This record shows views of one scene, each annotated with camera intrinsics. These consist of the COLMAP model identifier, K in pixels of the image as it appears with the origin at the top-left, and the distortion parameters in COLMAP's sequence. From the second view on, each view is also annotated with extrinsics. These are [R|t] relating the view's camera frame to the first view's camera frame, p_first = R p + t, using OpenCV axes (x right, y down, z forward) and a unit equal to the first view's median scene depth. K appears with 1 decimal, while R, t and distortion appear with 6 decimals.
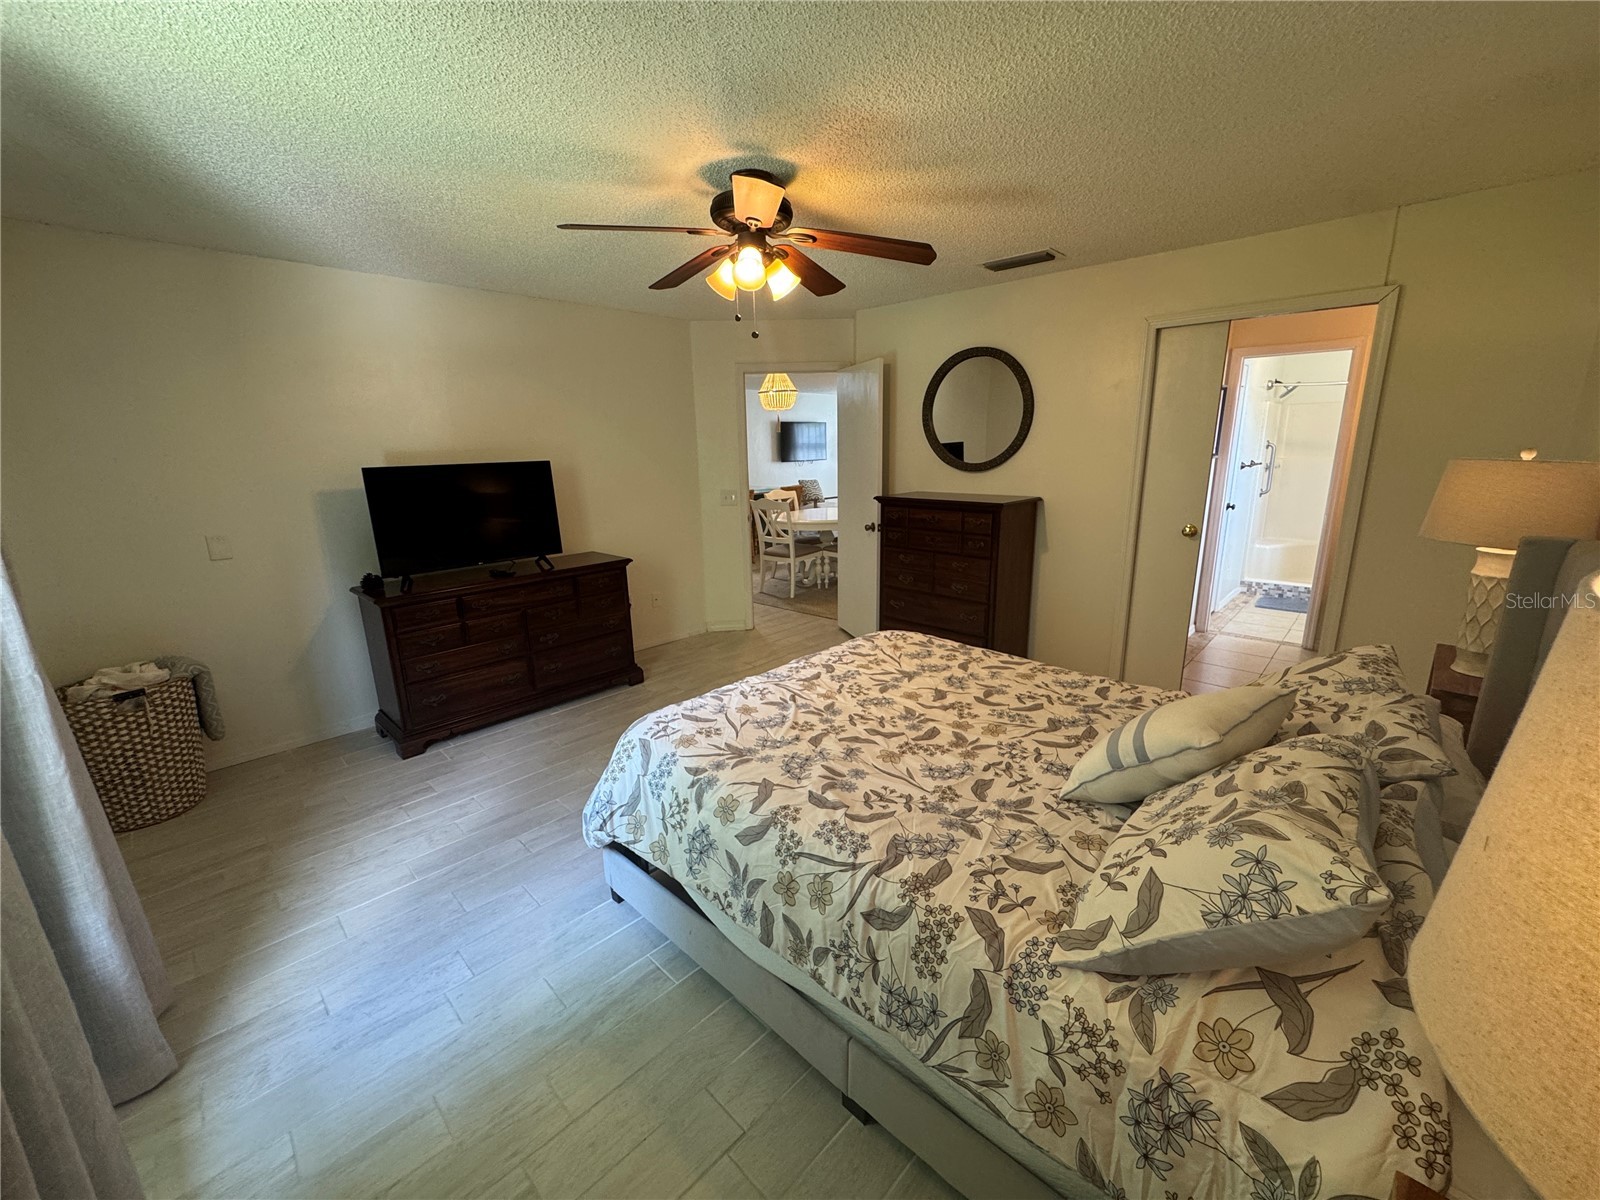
lens RADIAL K [[639.1, 0, 800.8], [0, 639.1, 597.3], [0, 0, 1]] dist [-0.002644, -0.000138]
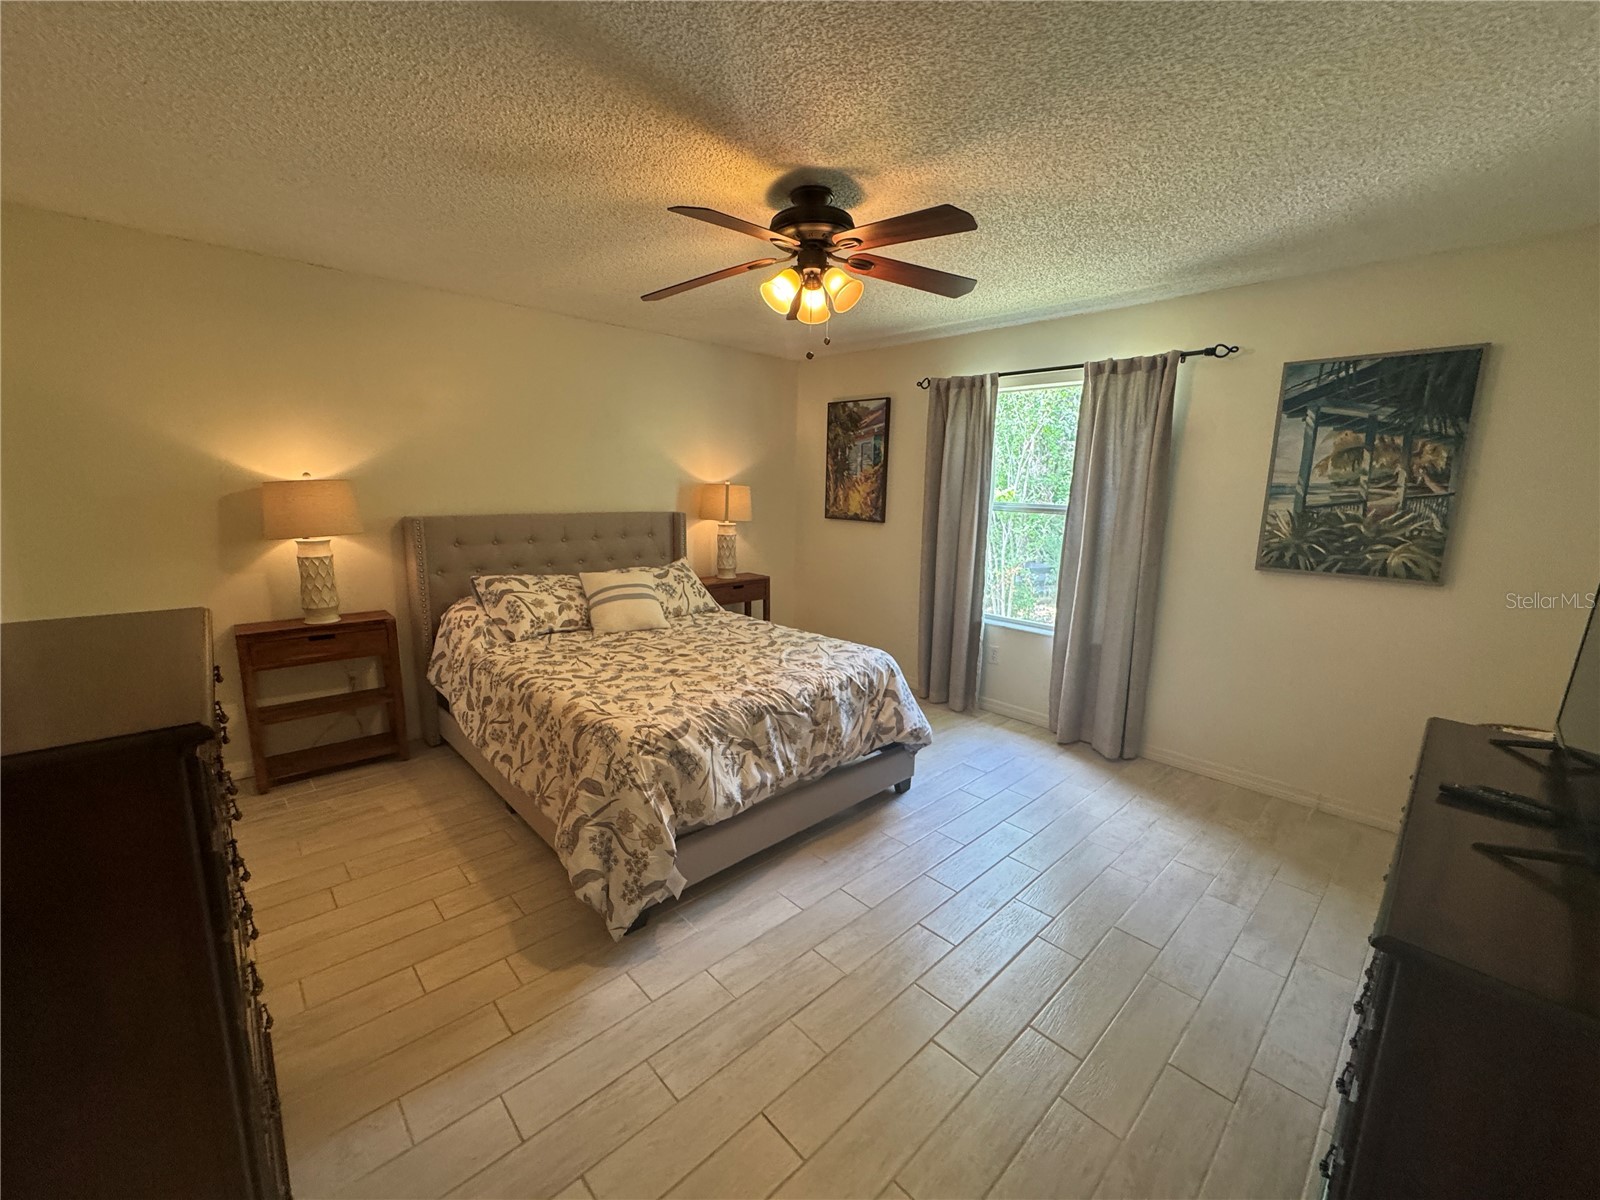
lens RADIAL K [[639.1, 0, 800.8], [0, 639.1, 597.3], [0, 0, 1]] dist [-0.002644, -0.000138]
pose [[-0.998692, -0.012853, 0.049486, -0.118704], [0.008222, 0.914915, 0.403564, -0.503870], [-0.050463, 0.403443, -0.913612, 2.186165]]
